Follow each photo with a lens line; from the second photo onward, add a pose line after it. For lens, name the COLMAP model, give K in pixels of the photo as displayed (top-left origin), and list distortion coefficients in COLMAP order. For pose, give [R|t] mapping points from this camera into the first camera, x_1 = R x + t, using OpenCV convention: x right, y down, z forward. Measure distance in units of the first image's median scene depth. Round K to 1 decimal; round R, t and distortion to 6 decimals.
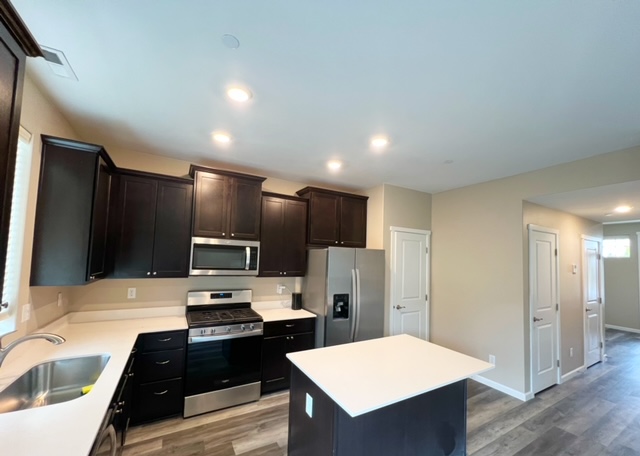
lens RADIAL K [[261.6, 0, 325.3], [0, 261.6, 246.8], [0, 0, 1]] dist [0.001570, 0.000086]
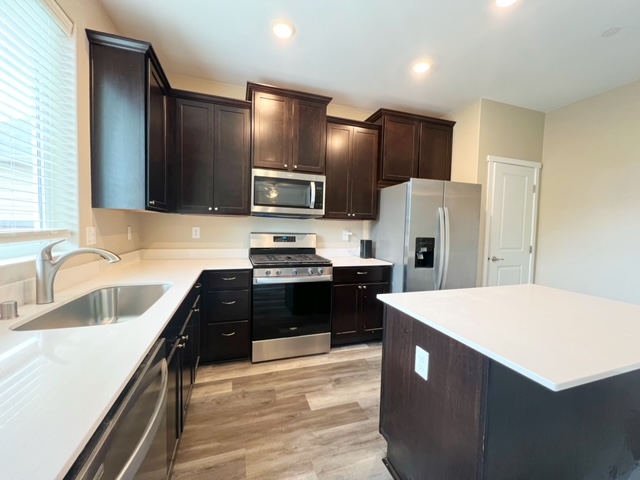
lens RADIAL K [[256.4, 0, 320.0], [0, 256.4, 240.0], [0, 0, 1]] dist [-0.001721, -0.000092]
pose [[0.978273, 0.004010, -0.207283, -0.104185], [0.015741, 0.995490, 0.093548, 0.122517], [0.206723, -0.094779, 0.973798, 0.181035]]
